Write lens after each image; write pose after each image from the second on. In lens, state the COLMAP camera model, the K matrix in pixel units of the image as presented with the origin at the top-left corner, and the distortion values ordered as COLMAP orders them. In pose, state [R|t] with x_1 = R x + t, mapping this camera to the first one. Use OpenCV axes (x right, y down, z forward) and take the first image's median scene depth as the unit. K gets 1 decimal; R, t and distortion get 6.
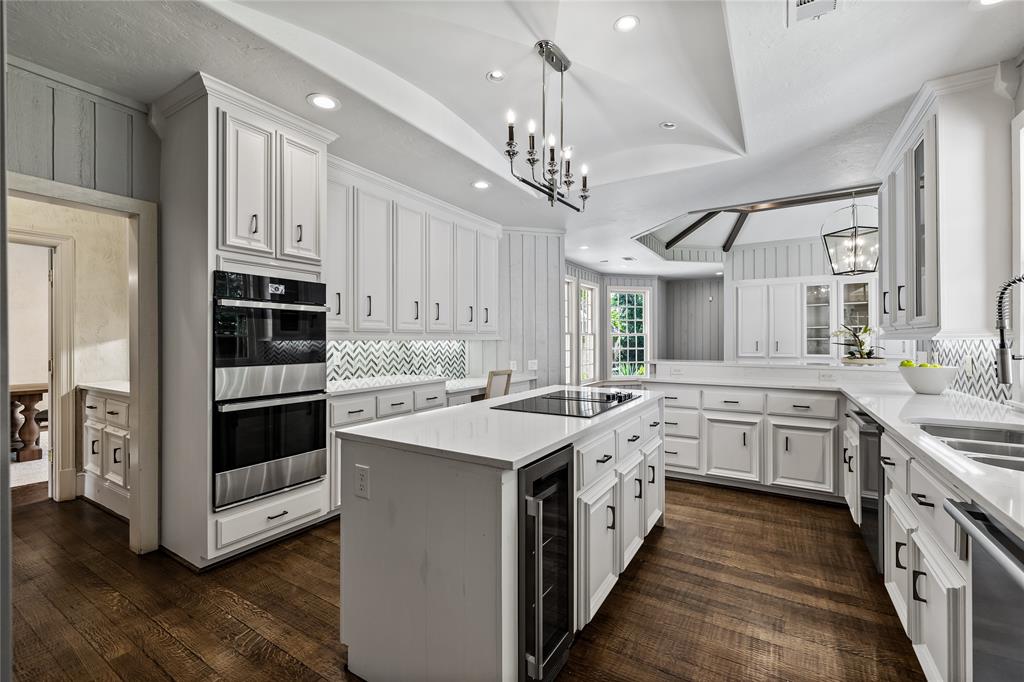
lens RADIAL K [[435.9, 0, 508.5], [0, 435.9, 333.9], [0, 0, 1]] dist [-0.000485, 0.000152]
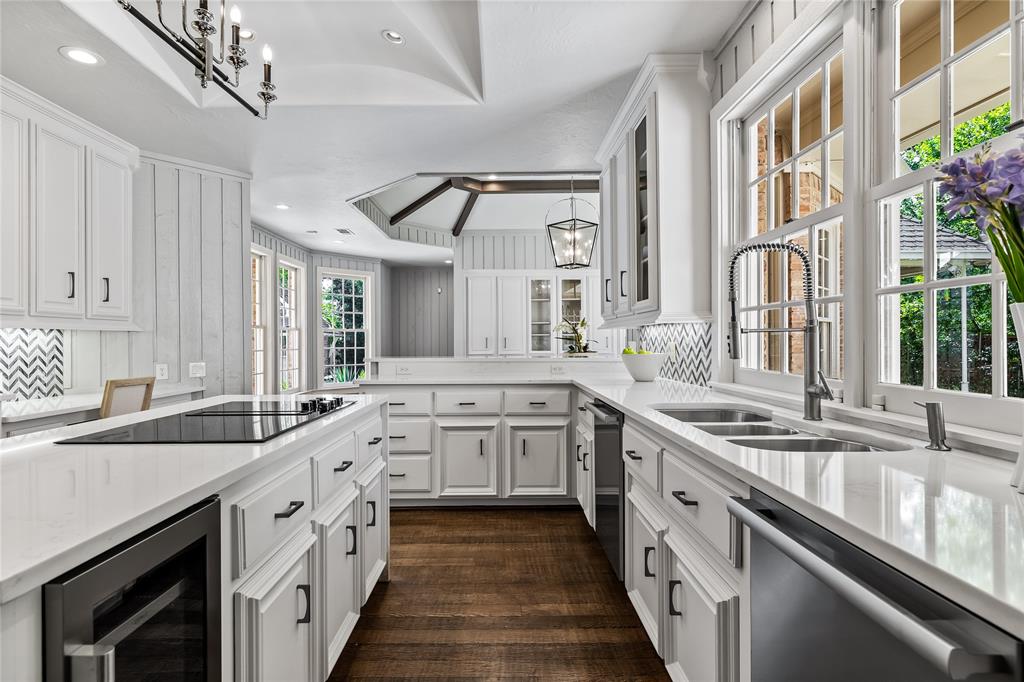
lens RADIAL K [[518.5, 0, 489.0], [0, 518.5, 339.1], [0, 0, 1]] dist [-0.003309, -0.000252]
pose [[0.861138, -0.005304, 0.508343, 0.054116], [0.002365, 0.999977, 0.006427, 0.029896], [-0.508365, -0.004332, 0.861131, 0.147391]]
